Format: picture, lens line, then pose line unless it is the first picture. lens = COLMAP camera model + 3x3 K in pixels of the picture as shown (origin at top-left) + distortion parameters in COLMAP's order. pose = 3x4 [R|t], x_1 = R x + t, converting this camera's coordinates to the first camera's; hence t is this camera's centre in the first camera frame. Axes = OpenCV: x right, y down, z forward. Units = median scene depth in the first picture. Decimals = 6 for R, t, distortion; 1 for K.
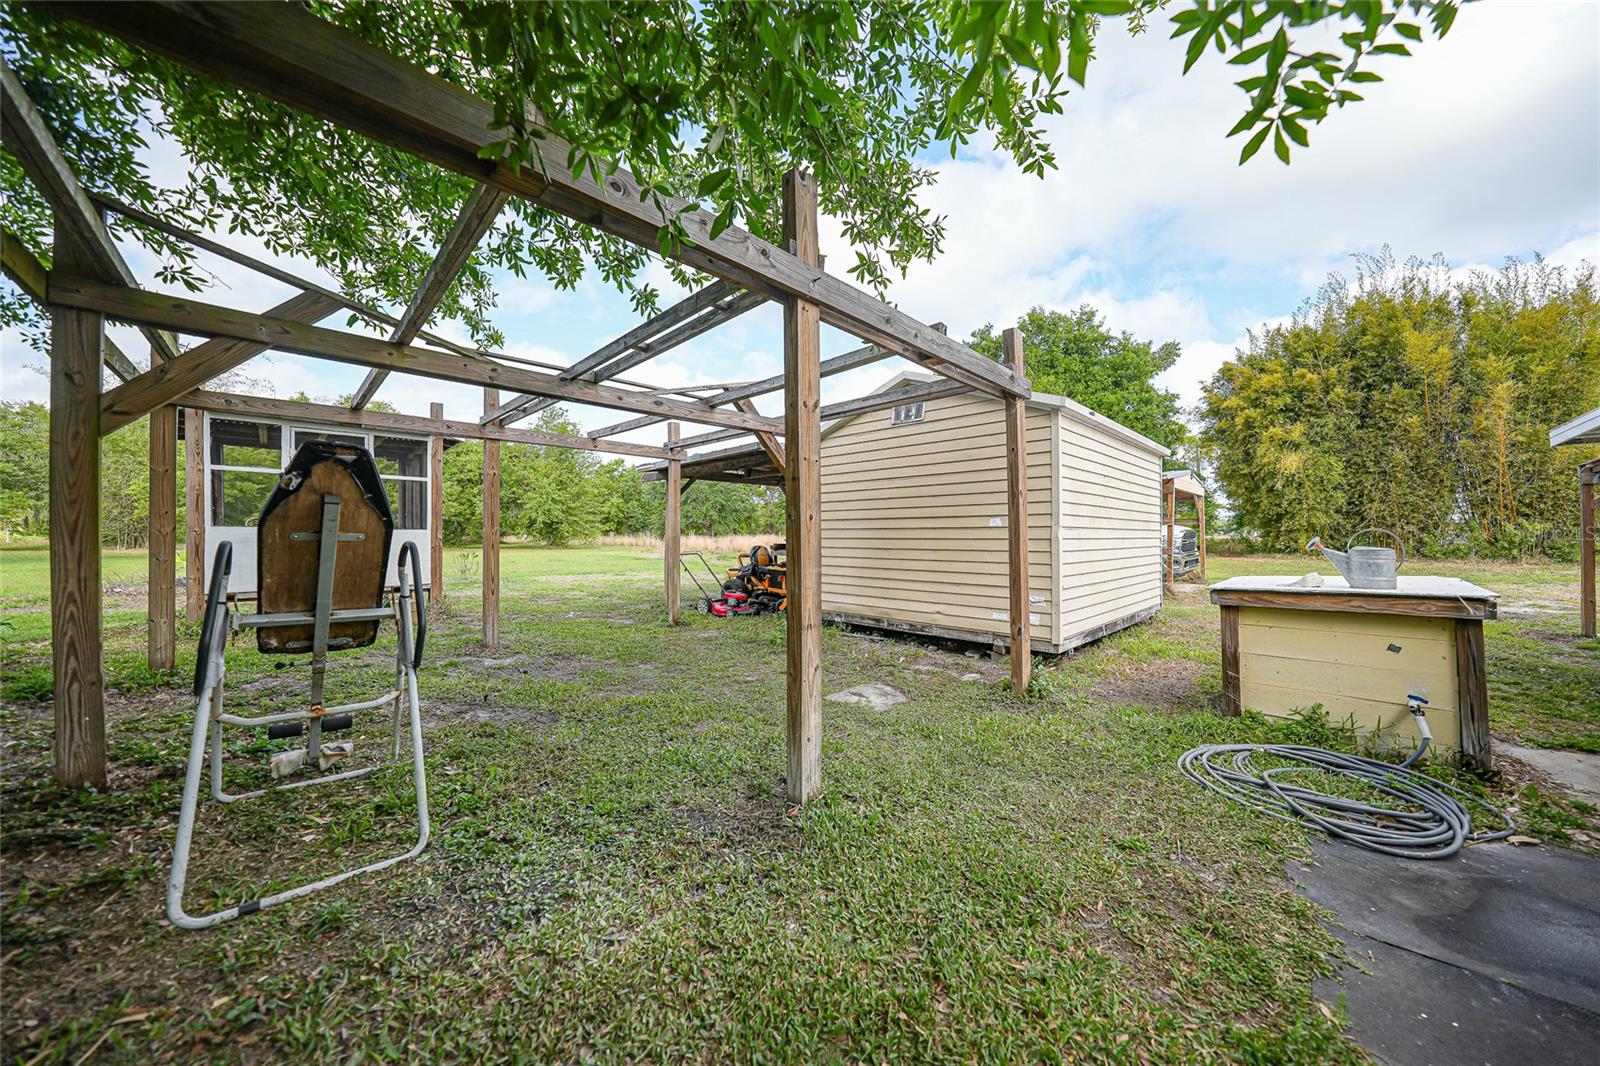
lens RADIAL K [[542.5, 0, 806.0], [0, 542.5, 533.5], [0, 0, 1]] dist [0.000912, -0.000006]
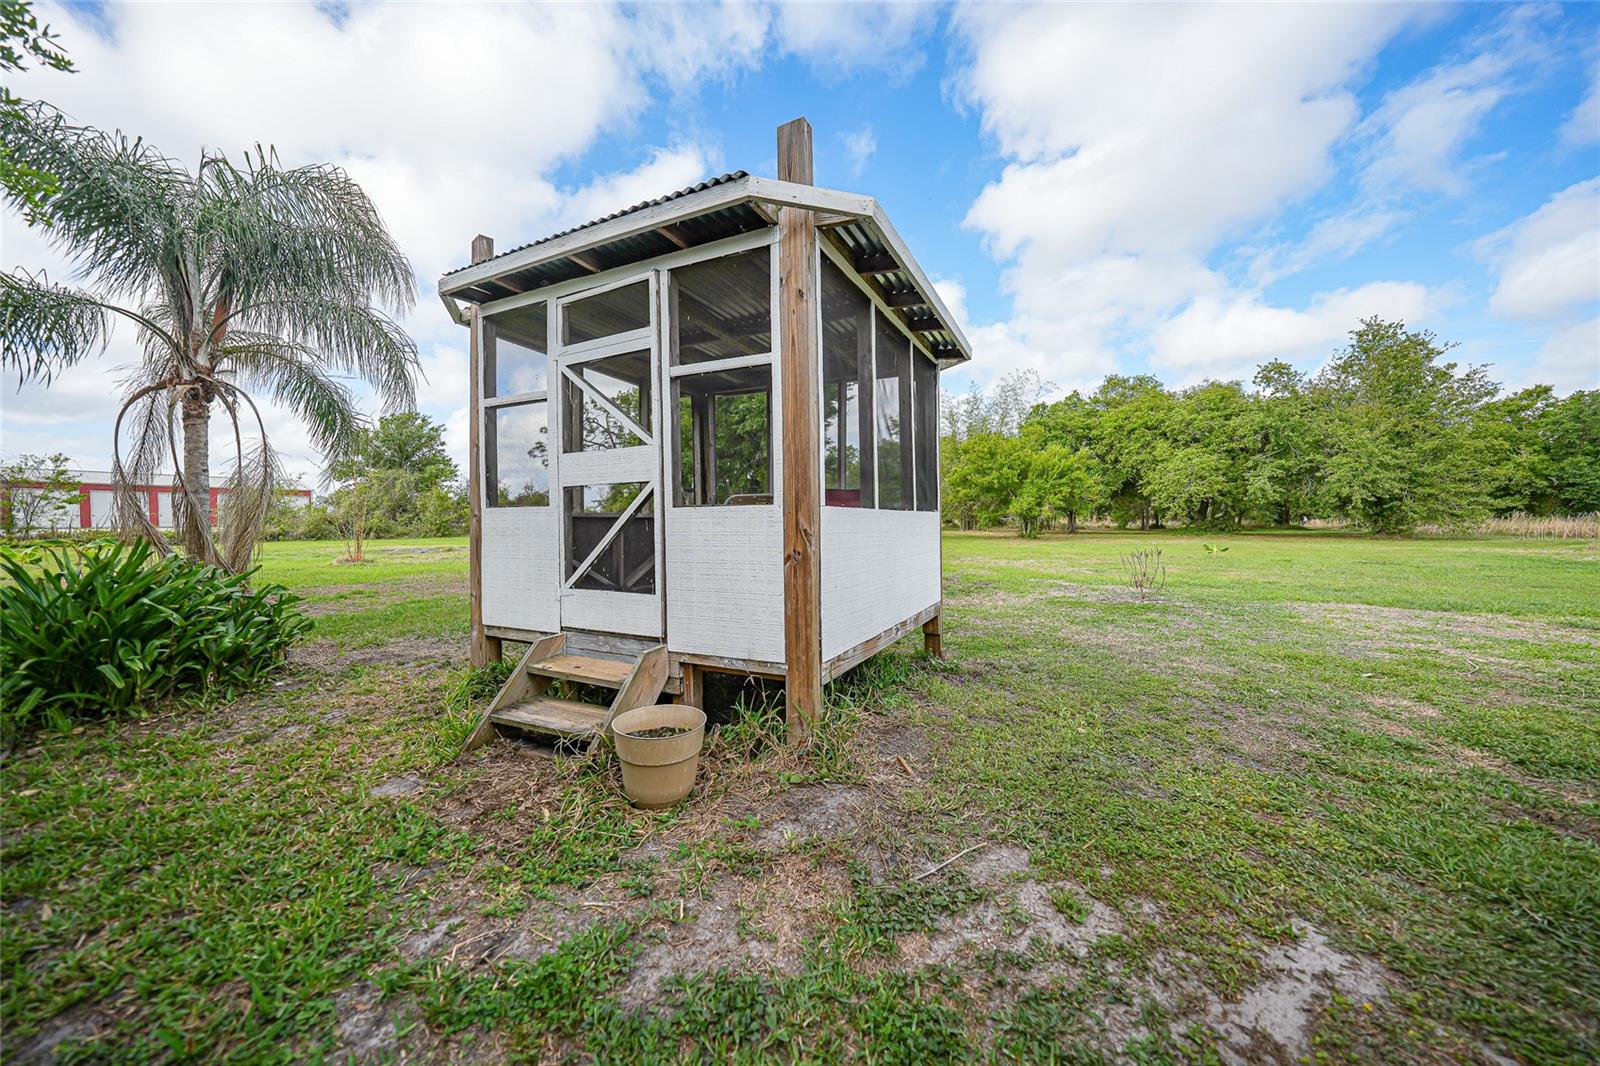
lens RADIAL K [[542.5, 0, 806.5], [0, 542.5, 534.1], [0, 0, 1]] dist [0.000912, -0.000006]
pose [[0.307180, 0.017263, -0.951495, -0.365680], [0.010882, 0.999706, 0.021651, 0.003875], [0.951589, -0.017005, 0.306902, 0.916772]]
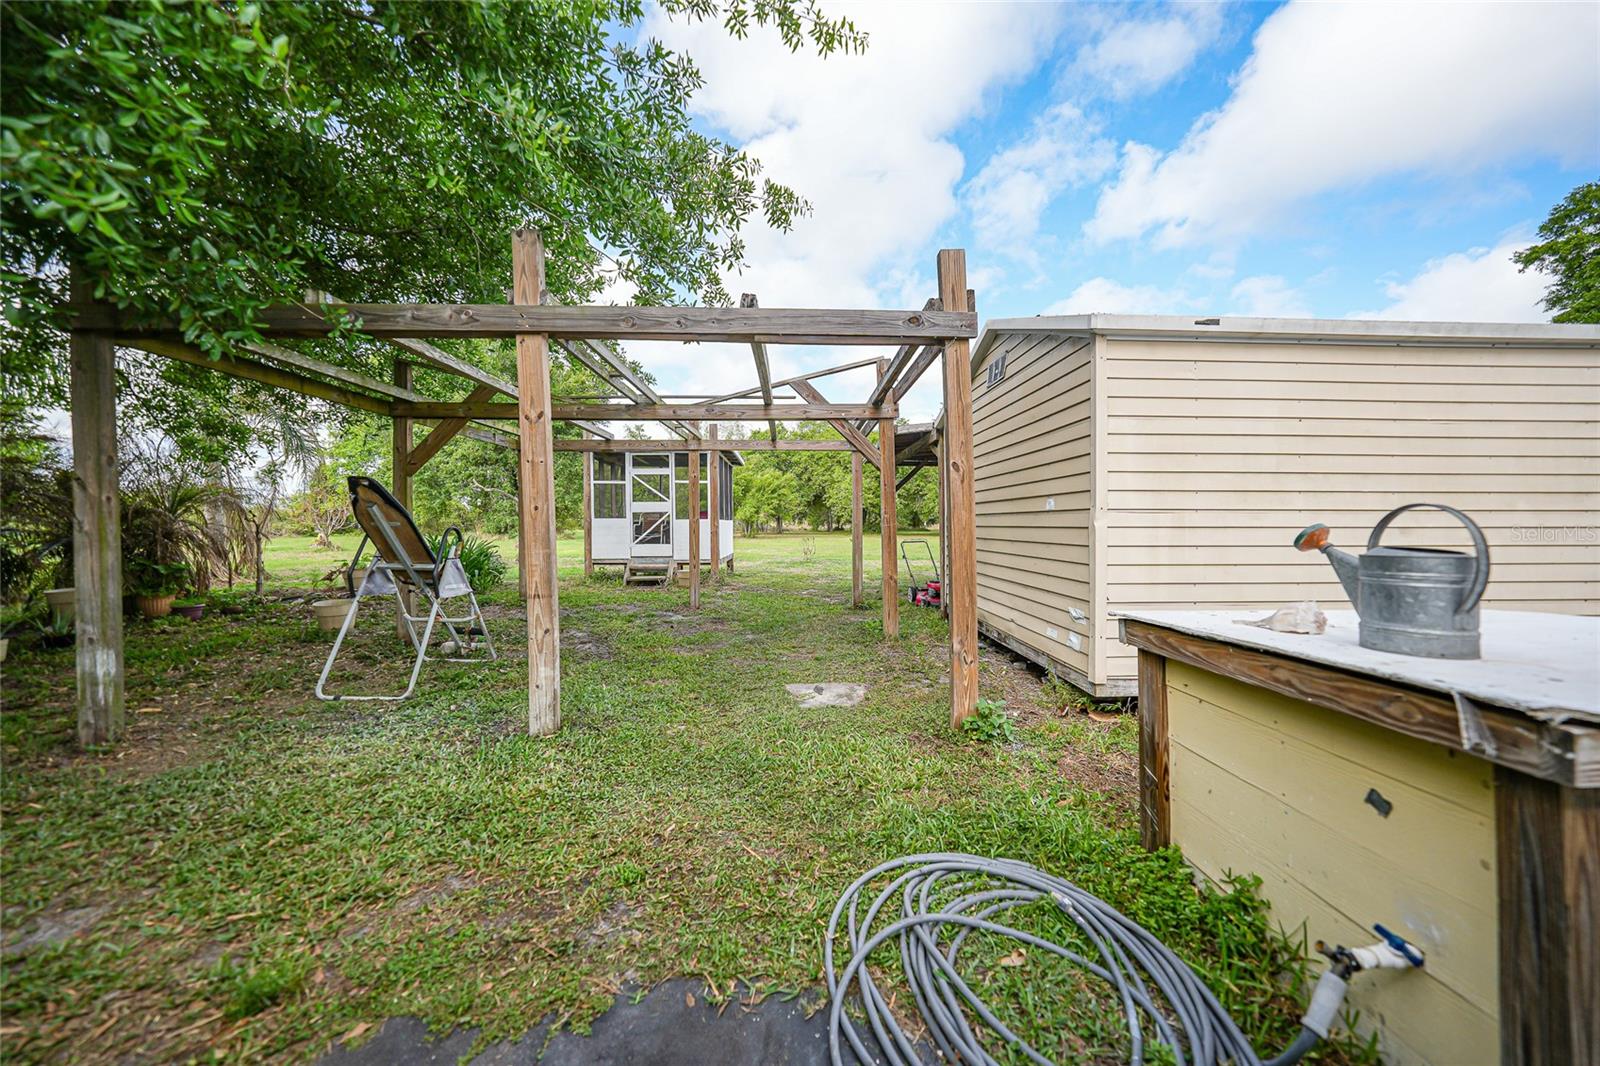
lens RADIAL K [[542.5, 0, 803.0], [0, 542.5, 531.6], [0, 0, 1]] dist [0.000912, -0.000006]
pose [[0.723893, 0.007498, -0.689872, 0.420005], [0.004700, 0.999864, 0.015799, 0.002345], [0.689897, -0.014679, 0.723759, 0.169566]]
